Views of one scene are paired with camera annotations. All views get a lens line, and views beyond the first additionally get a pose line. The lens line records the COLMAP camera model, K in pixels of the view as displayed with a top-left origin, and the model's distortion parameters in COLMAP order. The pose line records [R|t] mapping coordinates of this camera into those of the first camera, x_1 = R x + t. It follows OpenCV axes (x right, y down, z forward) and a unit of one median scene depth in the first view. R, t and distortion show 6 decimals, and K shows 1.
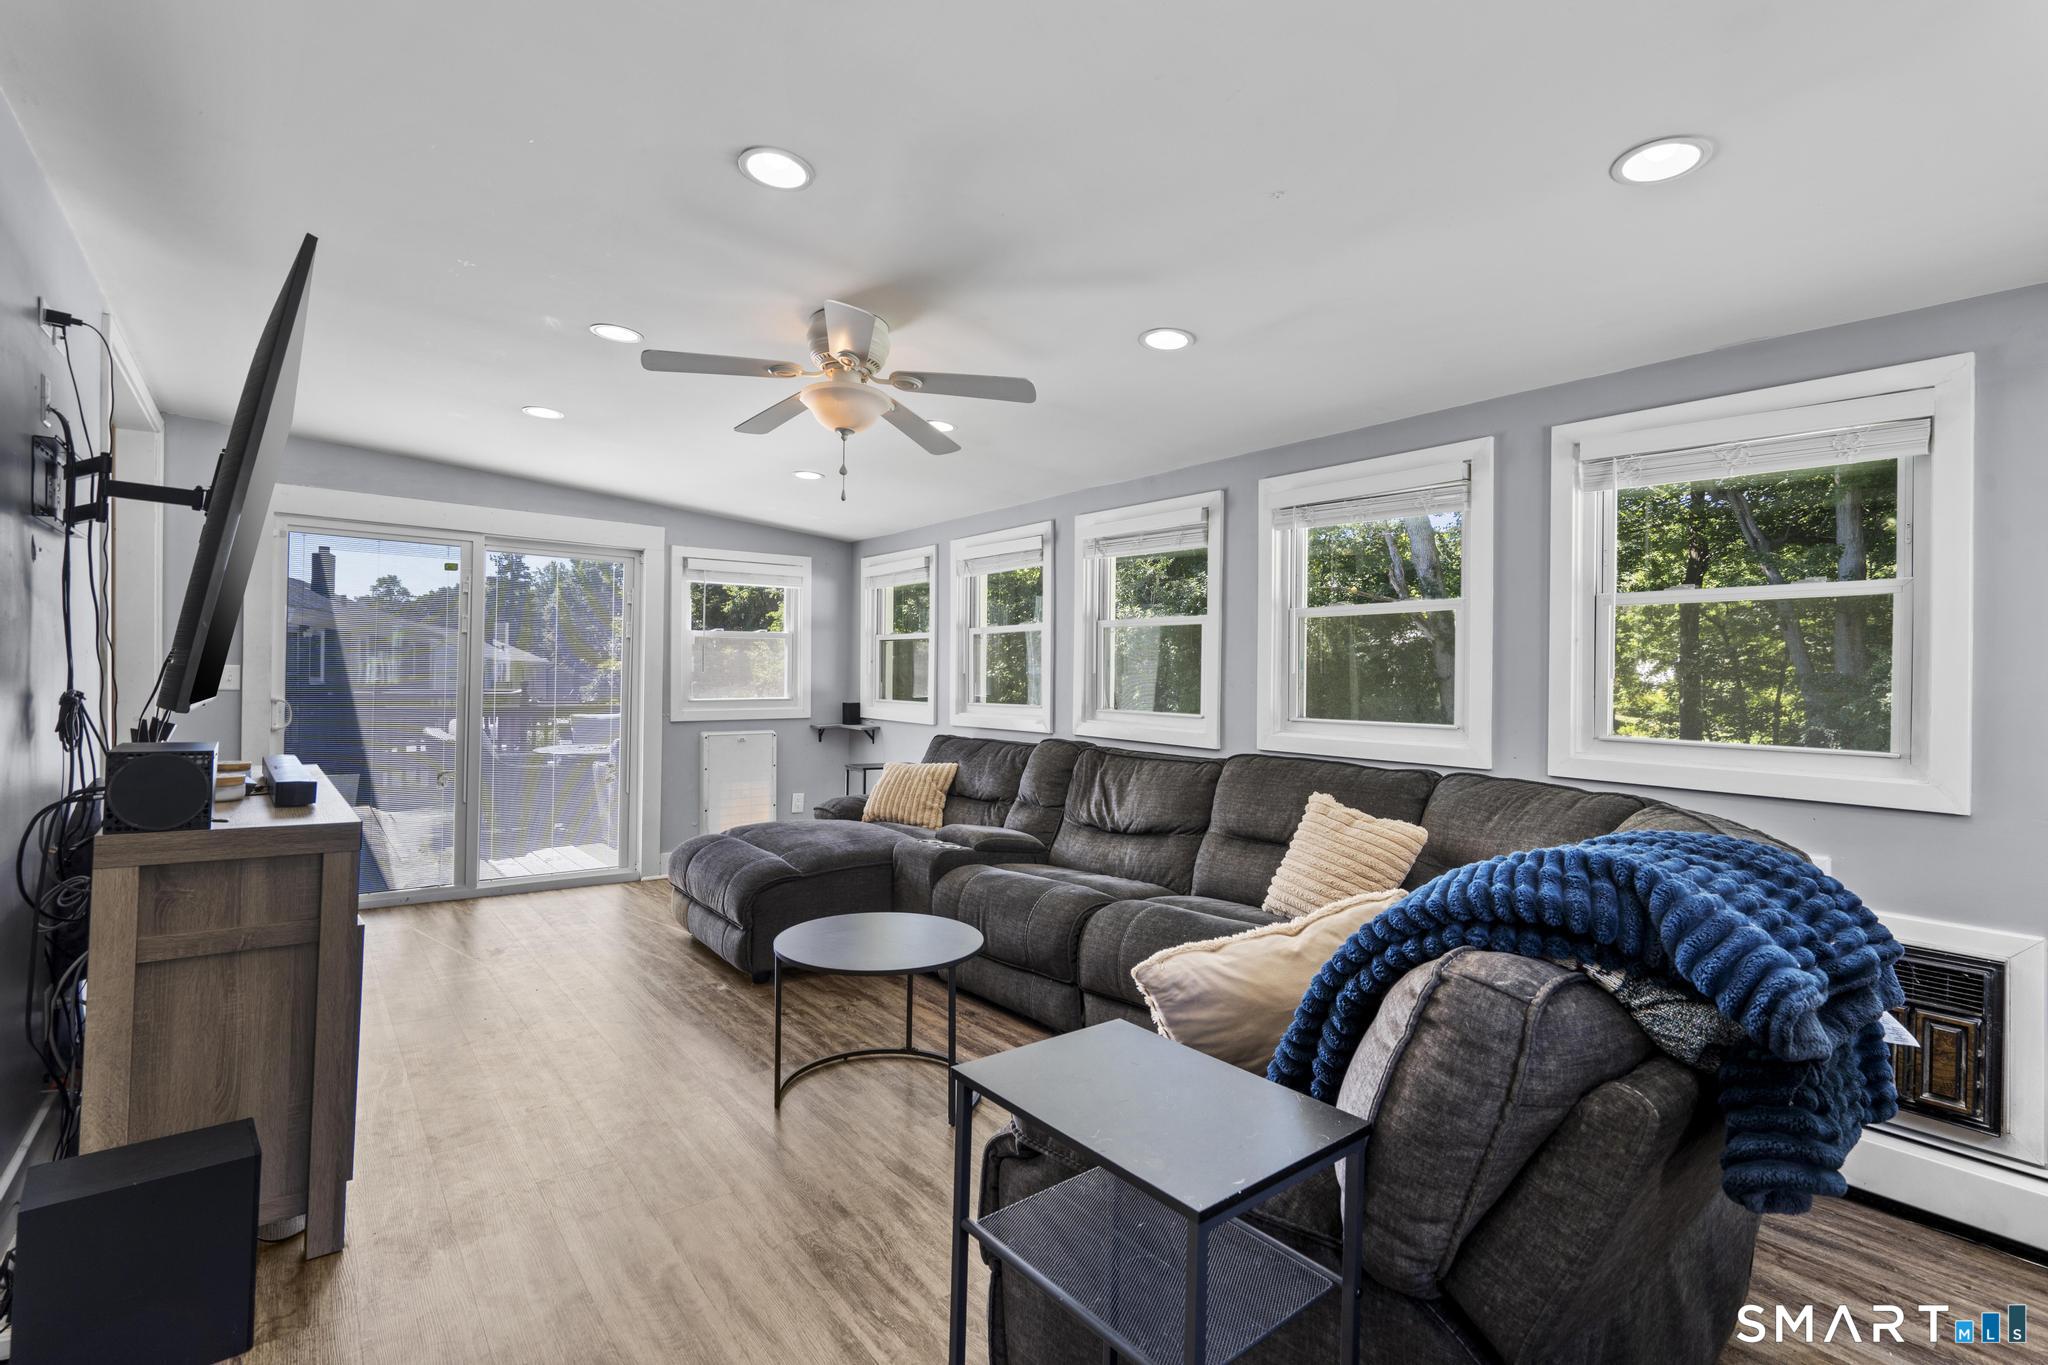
lens RADIAL K [[925.5, 0, 1037.6], [0, 925.5, 675.2], [0, 0, 1]] dist [-0.003314, 0.003761]
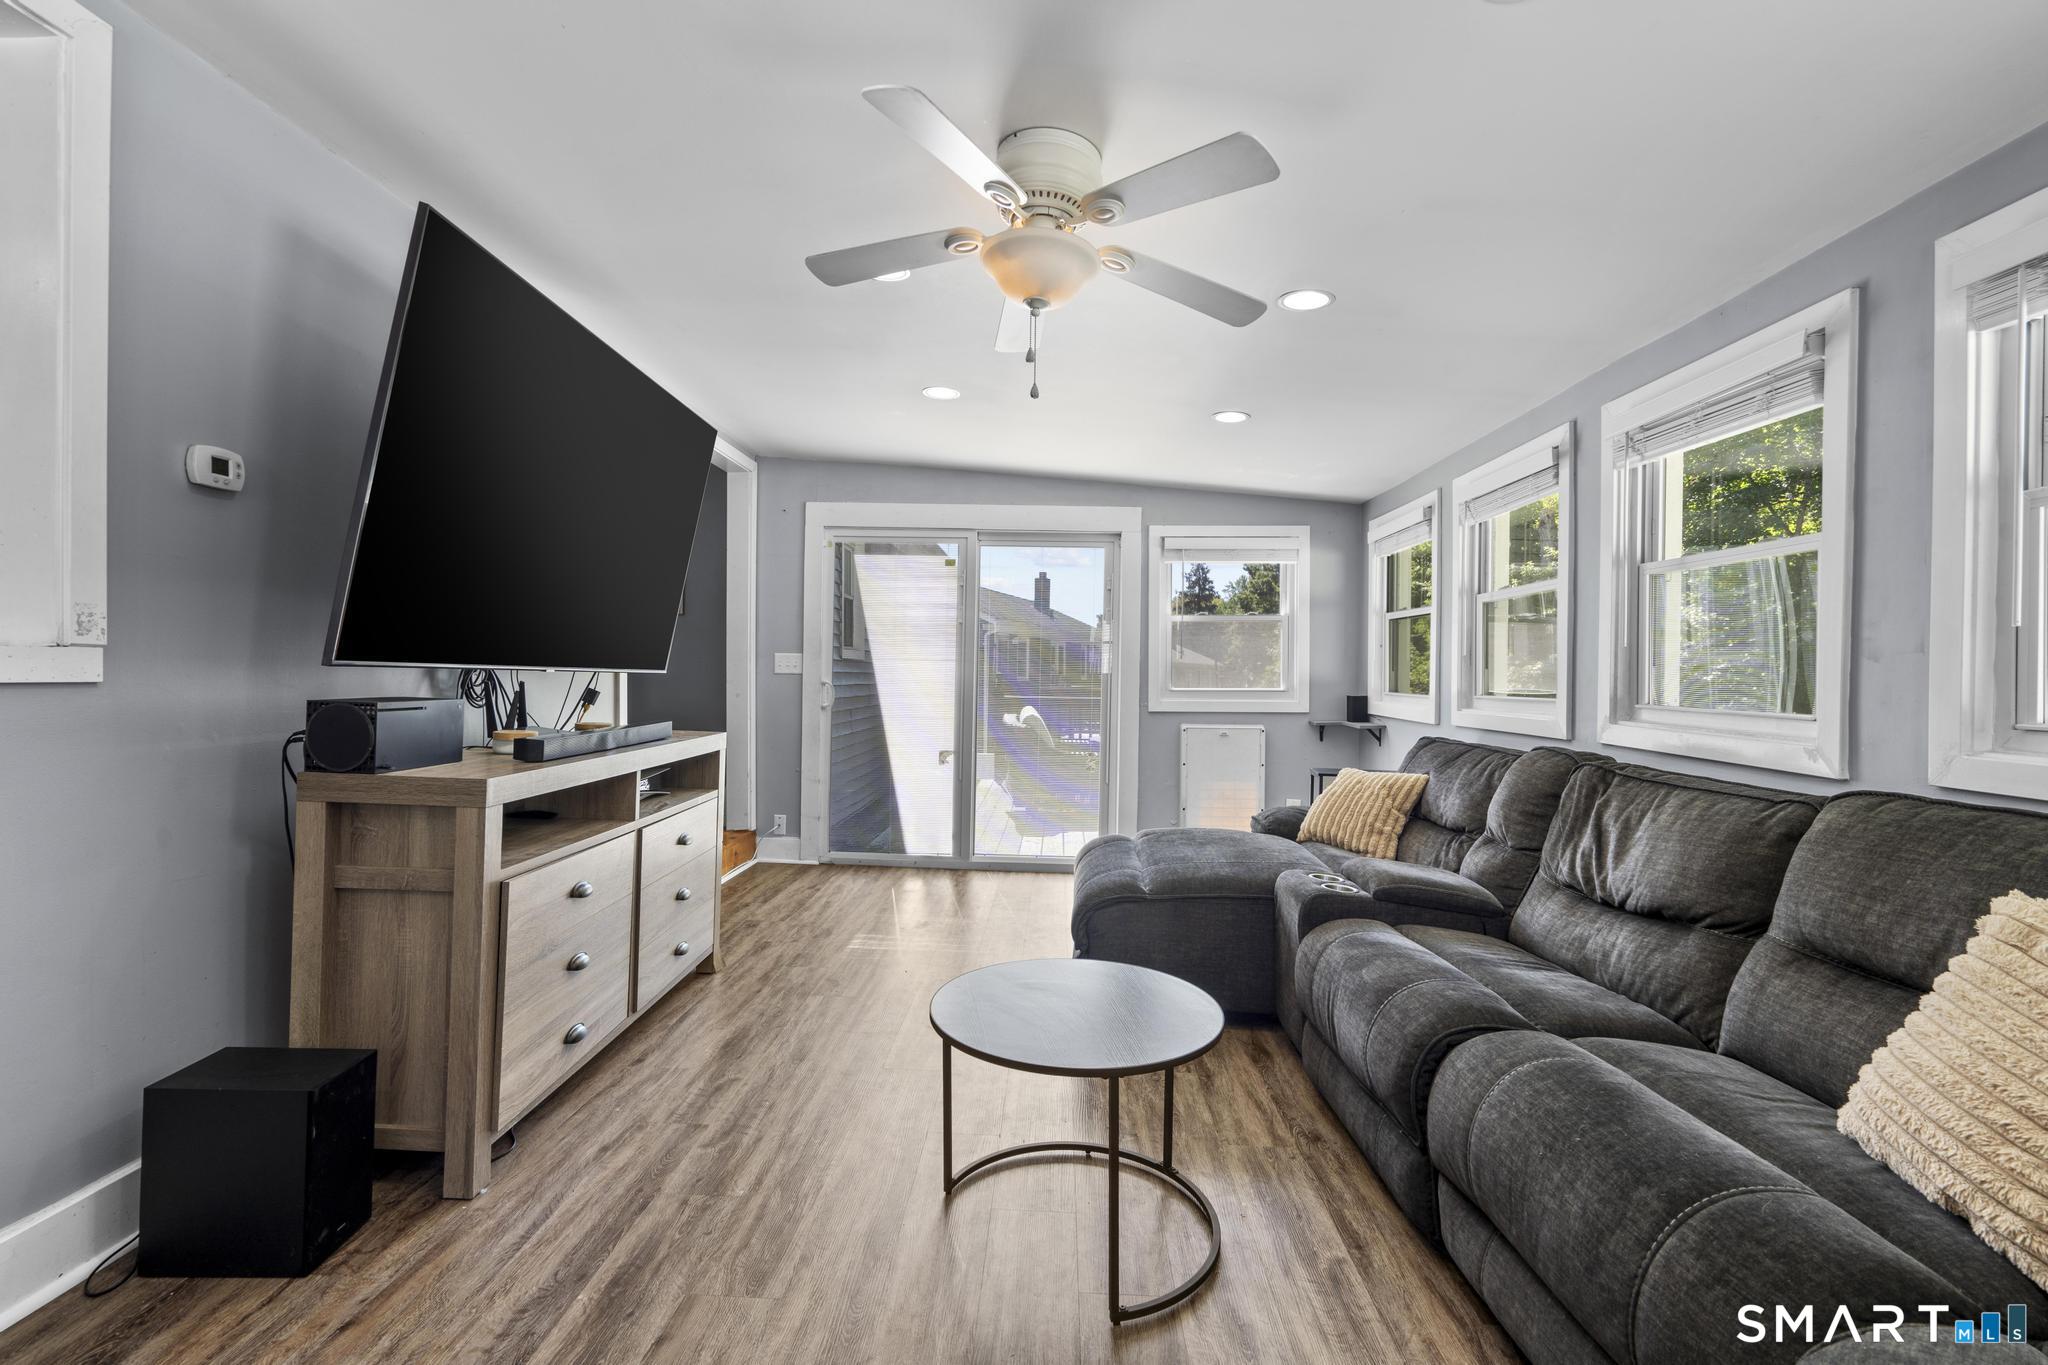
lens RADIAL K [[925.5, 0, 1021.1], [0, 925.5, 672.8], [0, 0, 1]] dist [-0.003314, 0.003761]
pose [[0.767027, -0.000336, -0.641615, 0.170670], [-0.002430, 0.999991, -0.003429, 0.021527], [0.641611, 0.004190, 0.767019, 0.288281]]
